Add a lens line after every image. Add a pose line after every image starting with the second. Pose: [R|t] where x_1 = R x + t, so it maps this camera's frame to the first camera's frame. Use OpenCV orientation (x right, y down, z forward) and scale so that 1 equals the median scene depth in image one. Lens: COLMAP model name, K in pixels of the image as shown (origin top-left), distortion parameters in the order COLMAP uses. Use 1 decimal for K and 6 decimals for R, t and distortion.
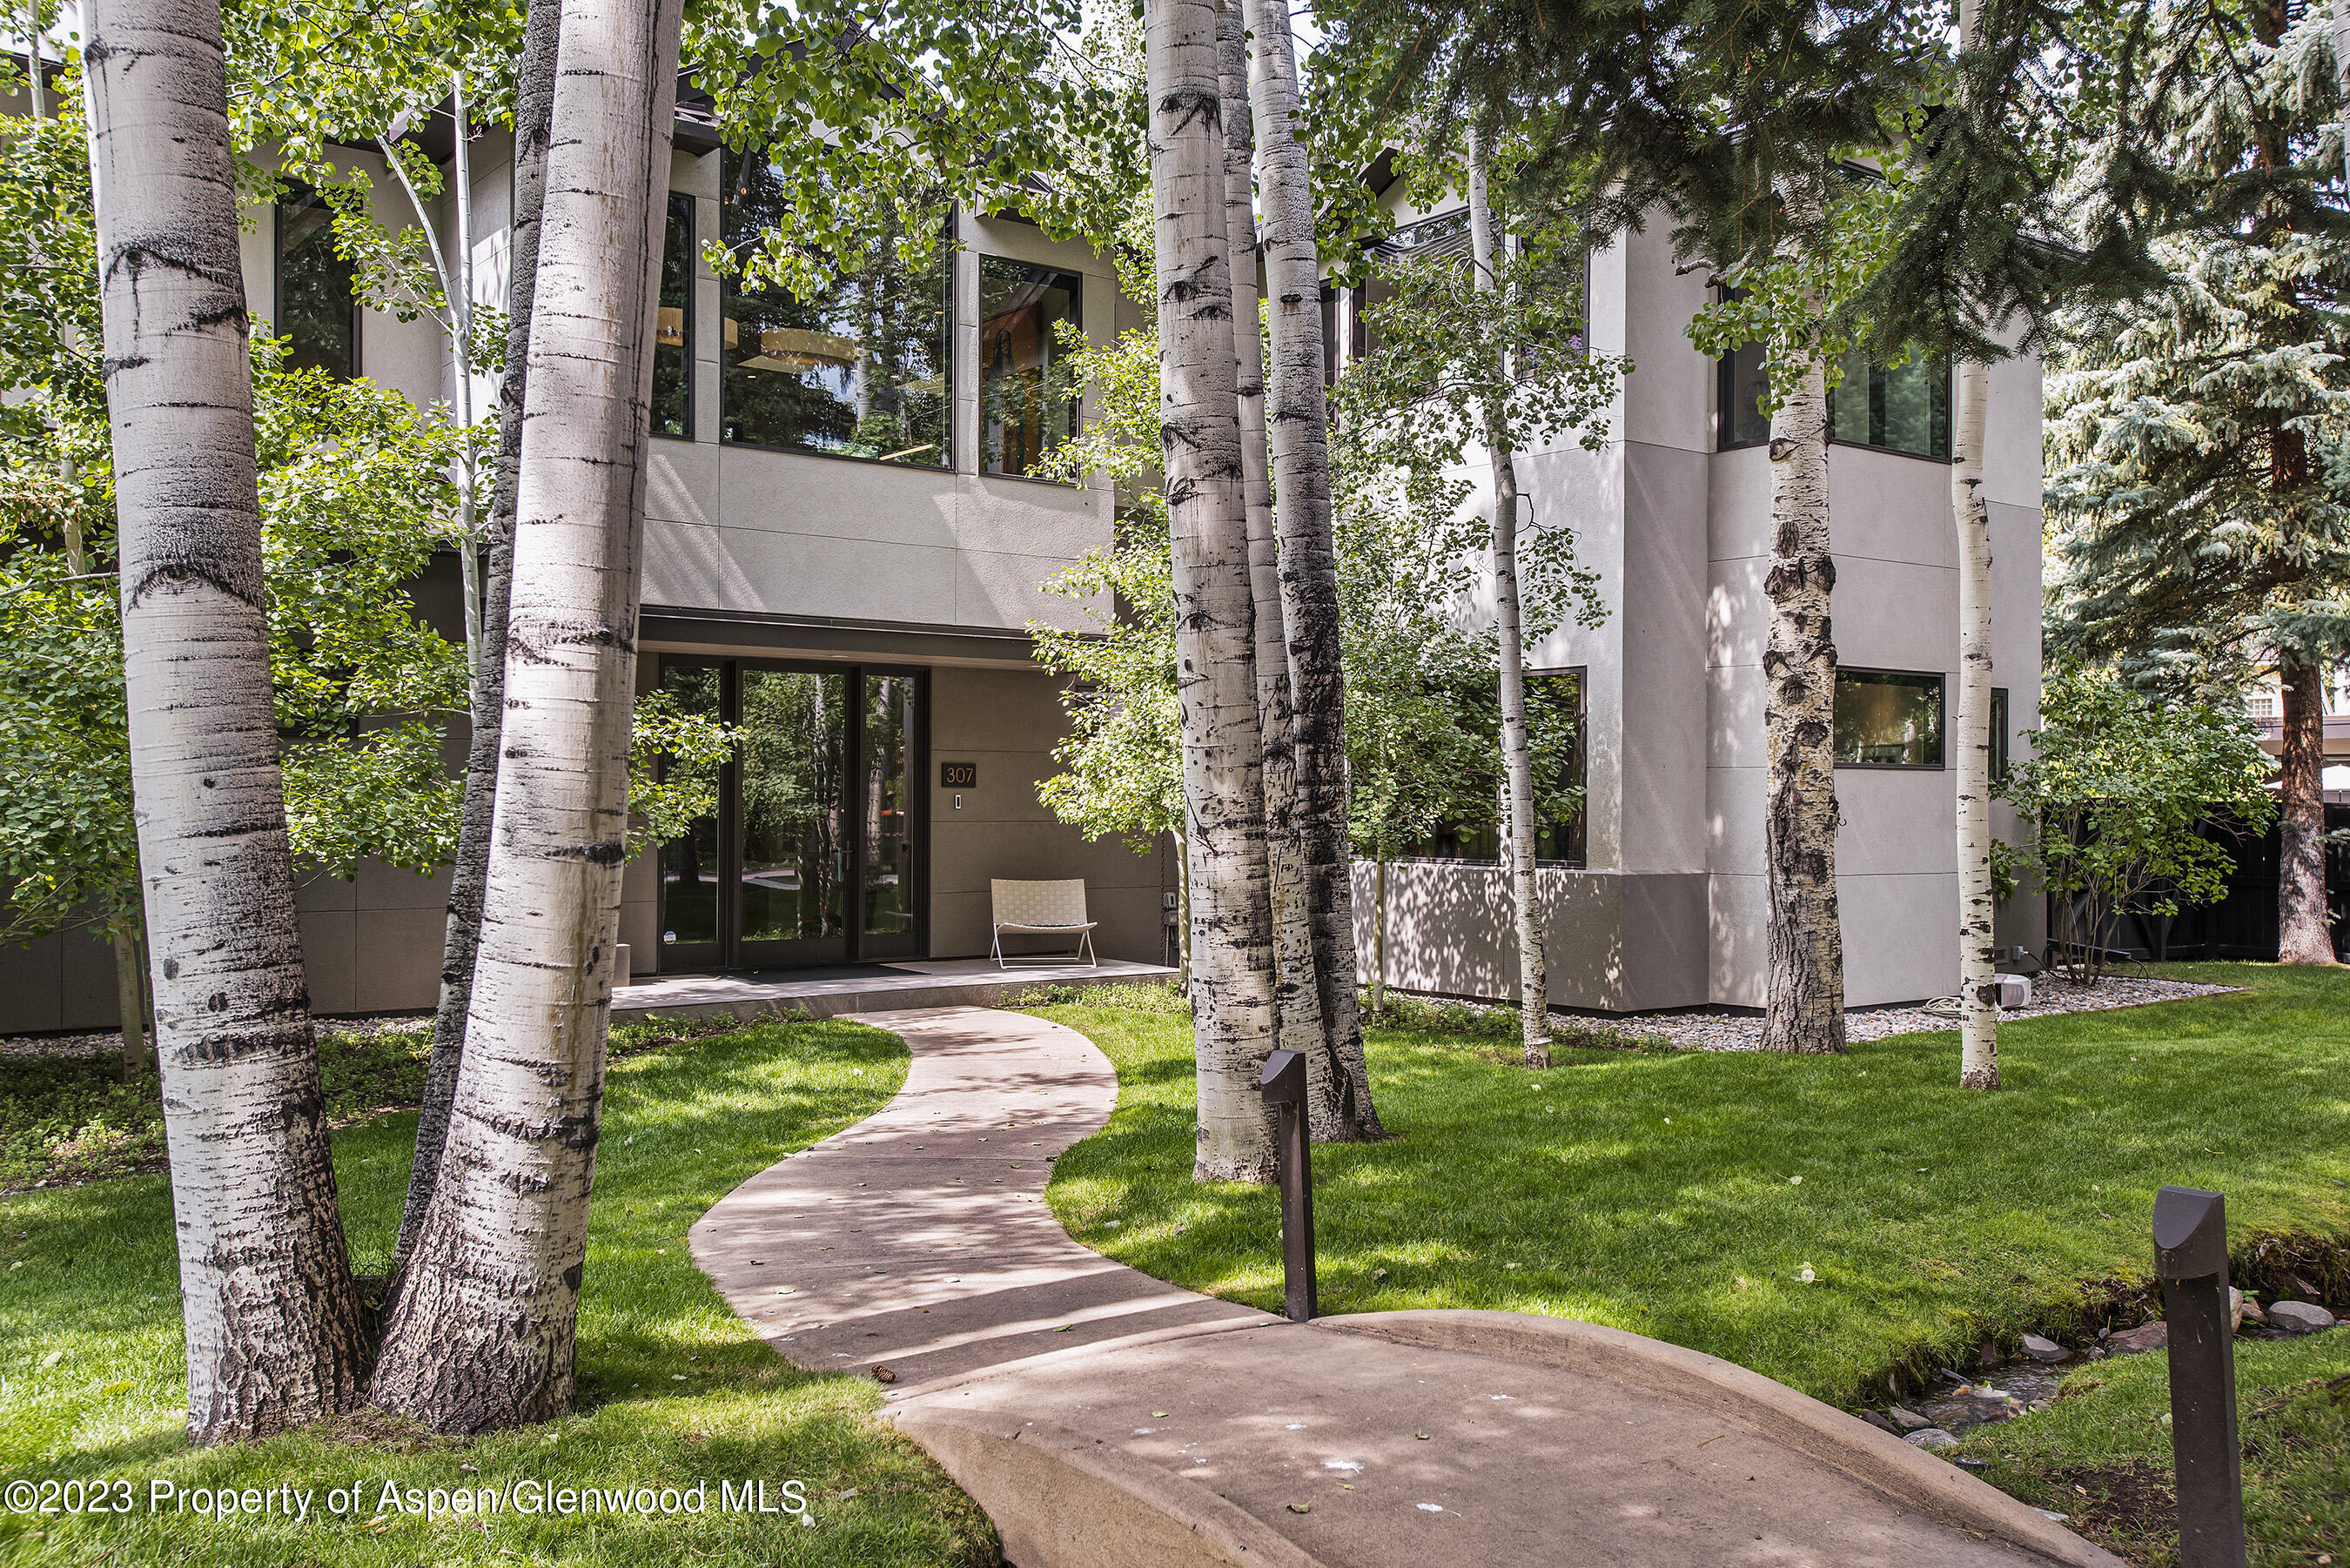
lens RADIAL K [[2093.3, 0, 1196.4], [0, 2093.3, 787.7], [0, 0, 1]] dist [0.014706, -0.012884]
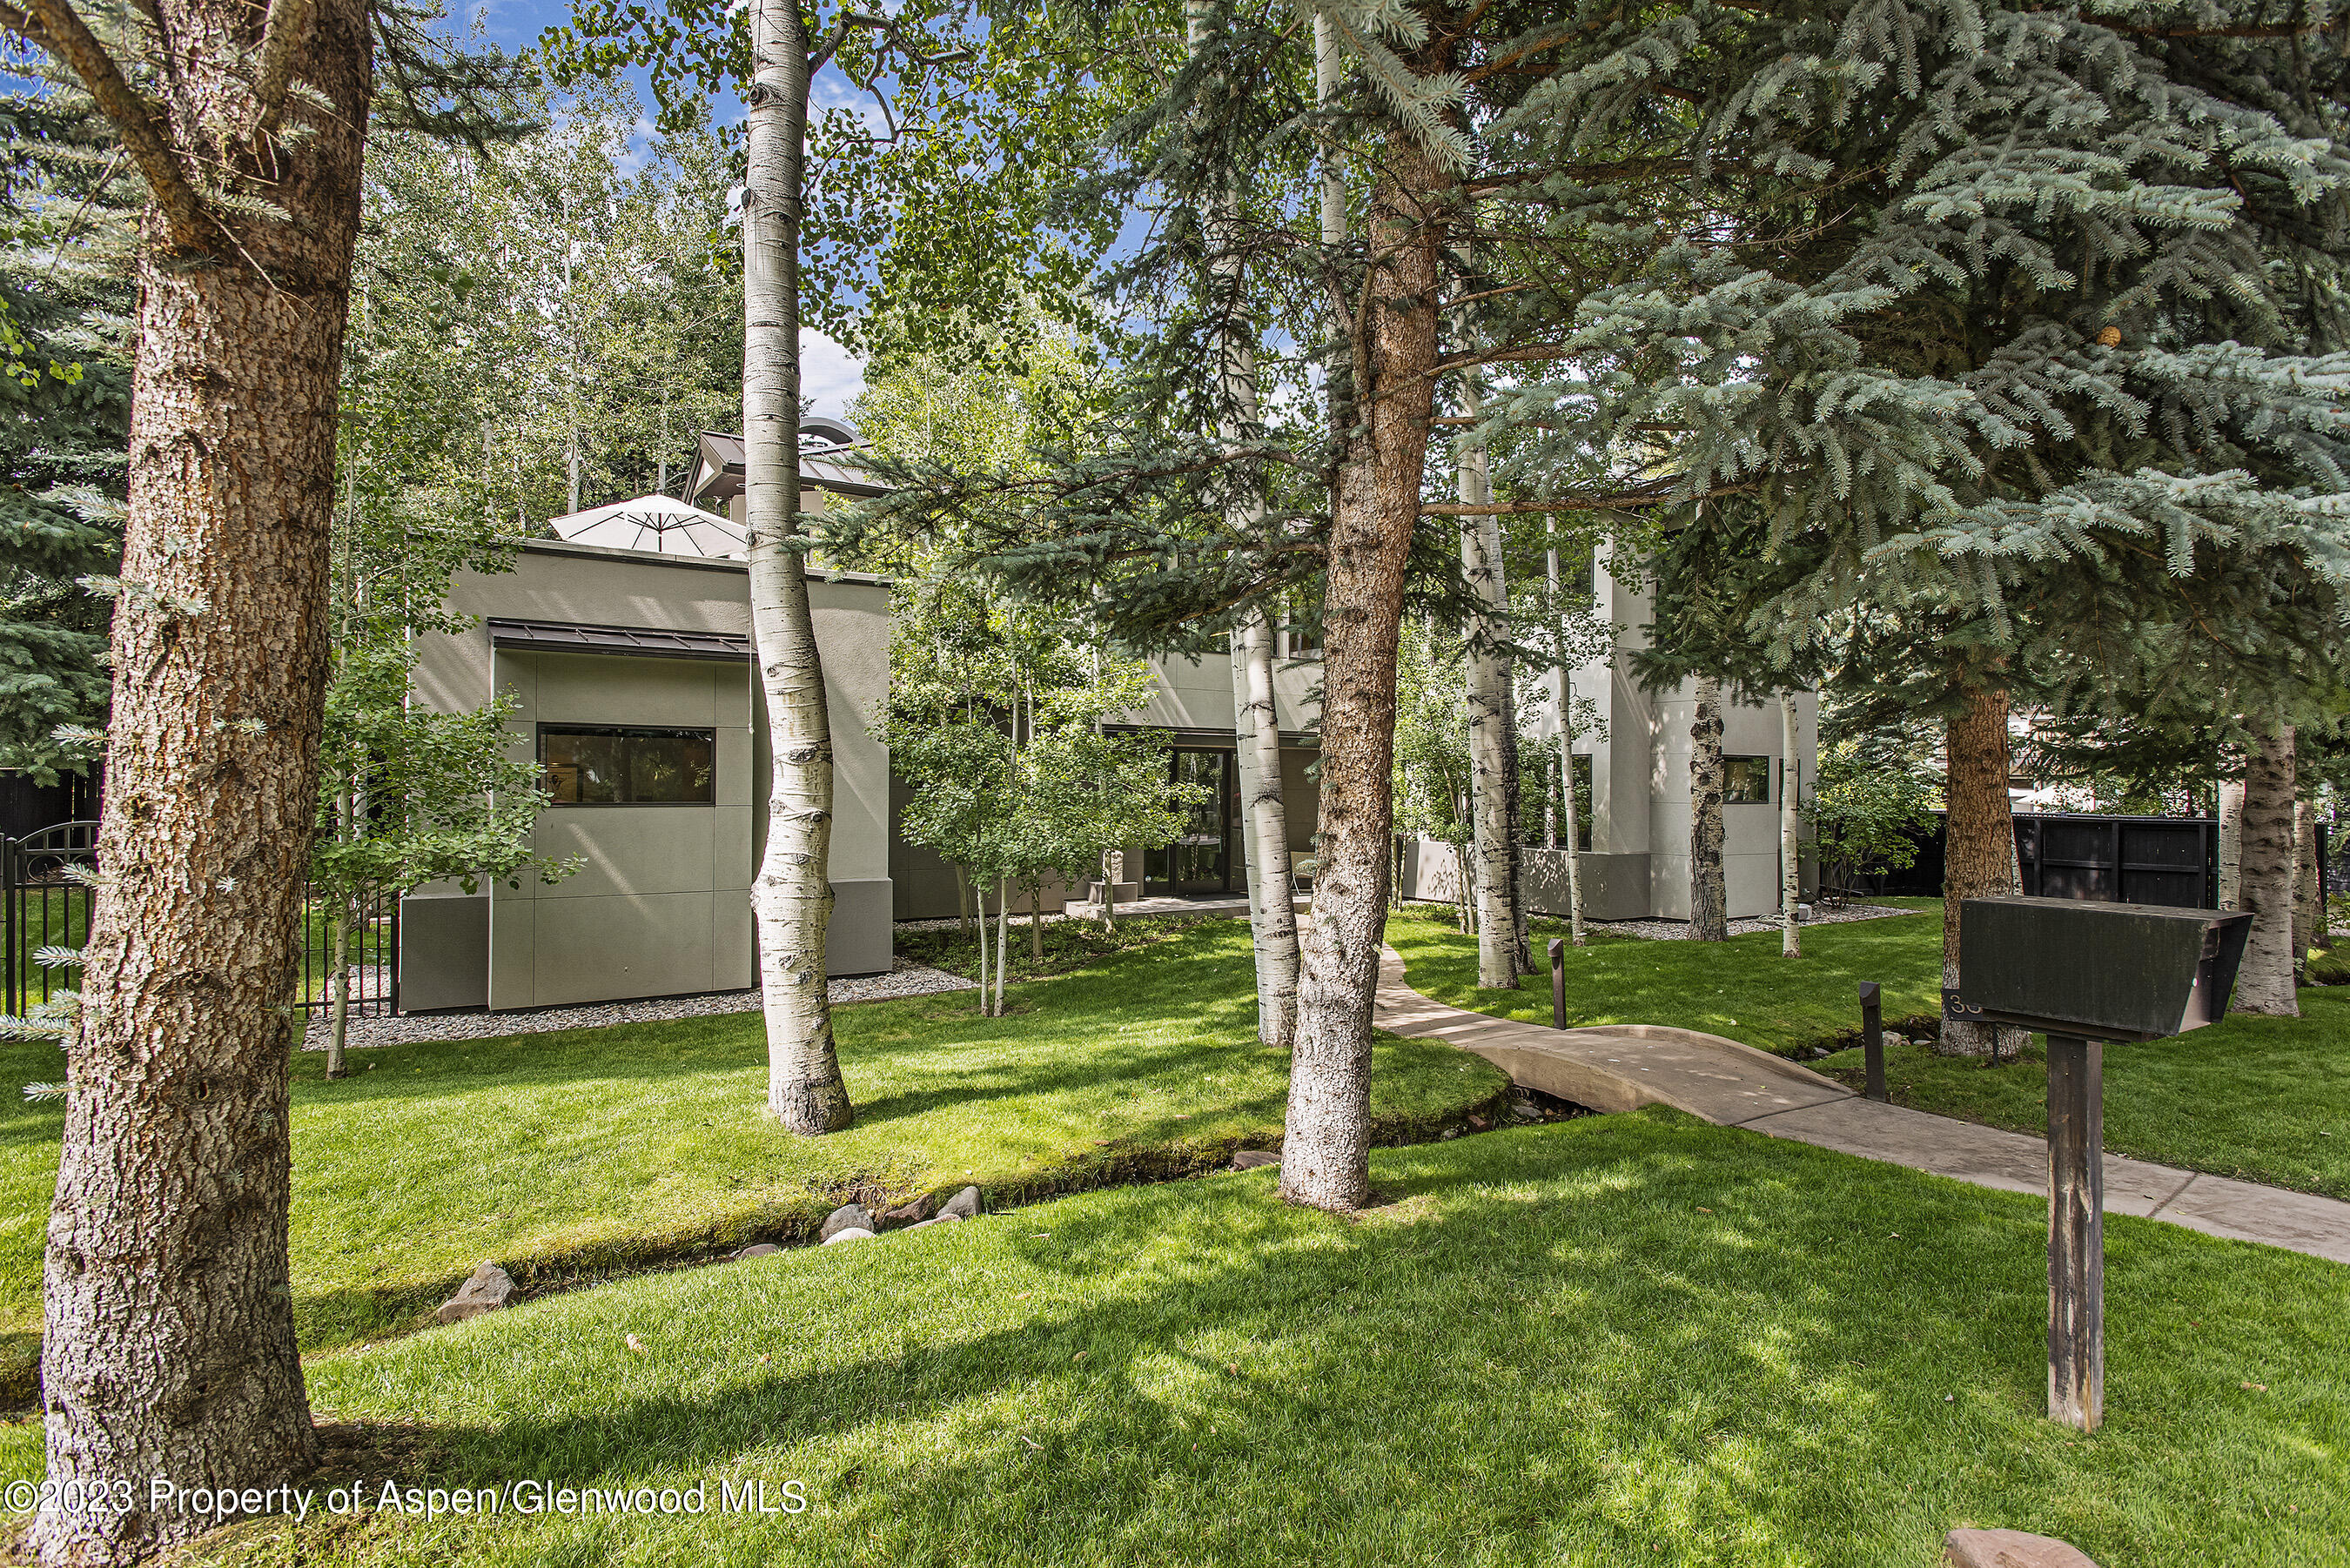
lens RADIAL K [[1252.6, 0, 1166.7], [0, 1252.6, 778.8], [0, 0, 1]] dist [0.007579, 0.000647]
pose [[0.995855, 0.004458, -0.090846, -0.128204], [-0.004247, 0.999988, 0.002523, -0.036885], [0.090856, -0.002127, 0.995862, -0.300332]]
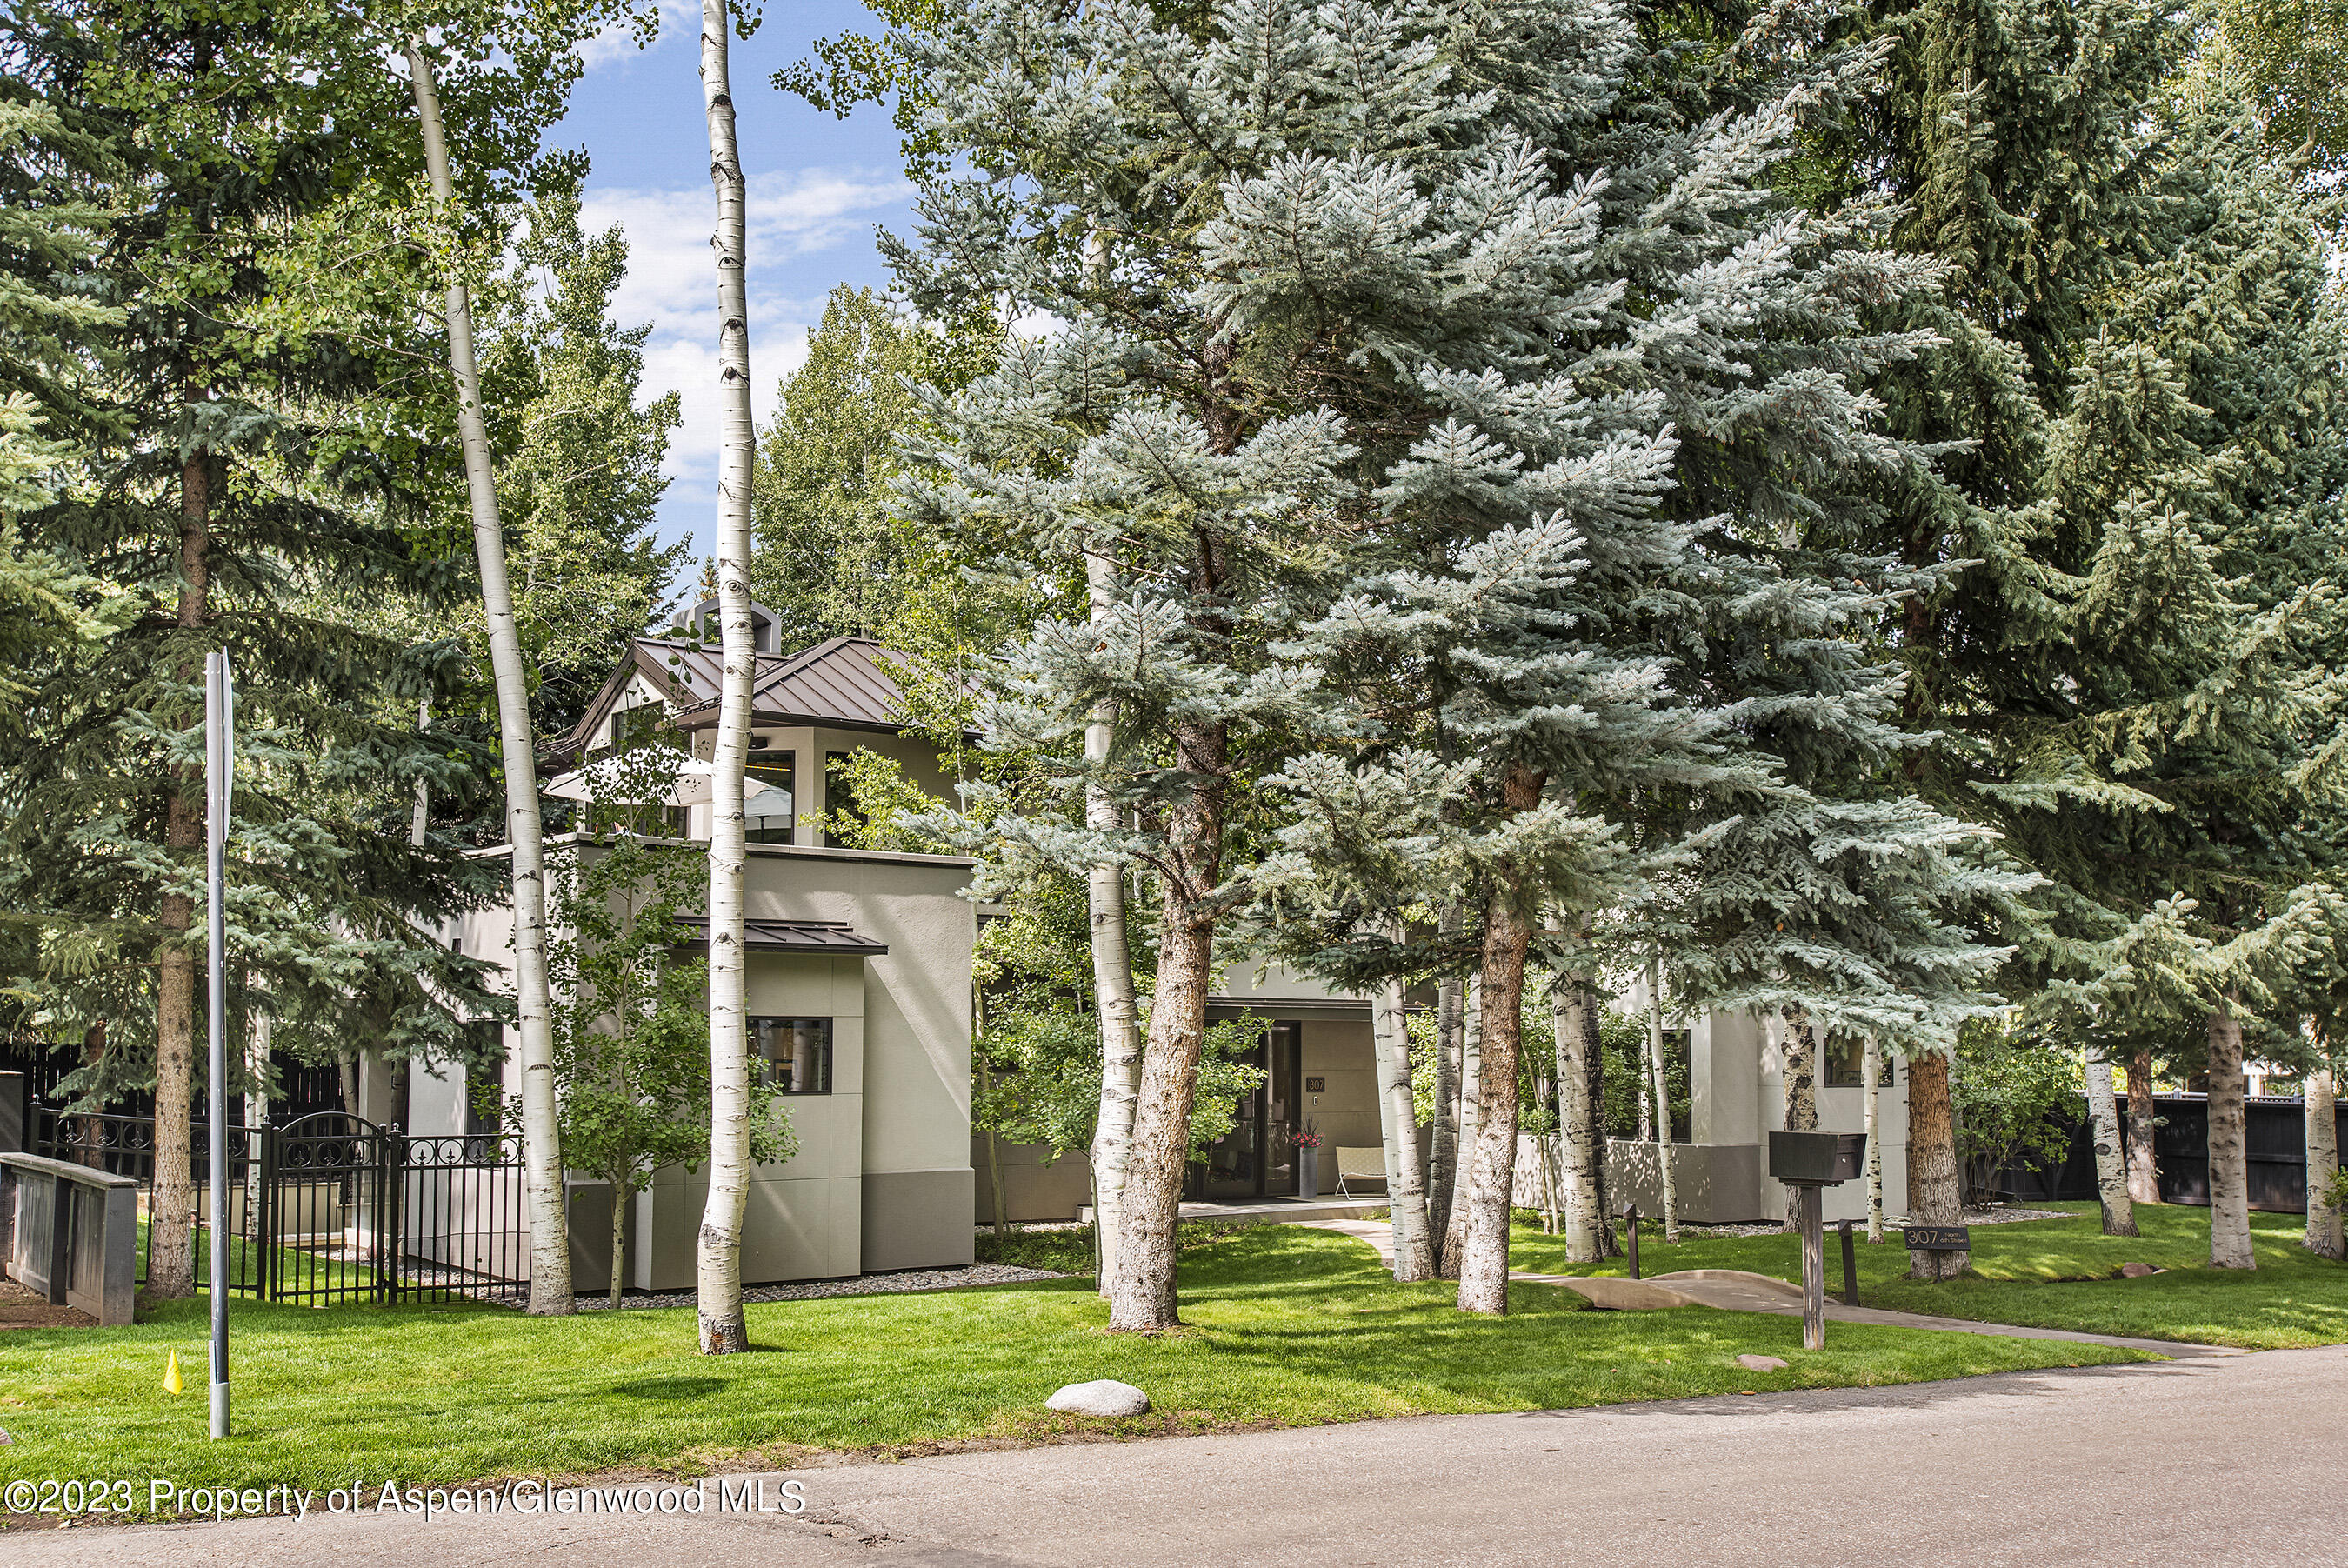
lens RADIAL K [[2258.1, 0, 1167.6], [0, 2258.1, 790.8], [0, 0, 1]] dist [-0.019958, 0.000000]
pose [[0.999852, 0.001758, -0.017093, -0.243112], [-0.003599, 0.994112, -0.108299, -0.053745], [0.016802, 0.108344, 0.993971, -1.019689]]
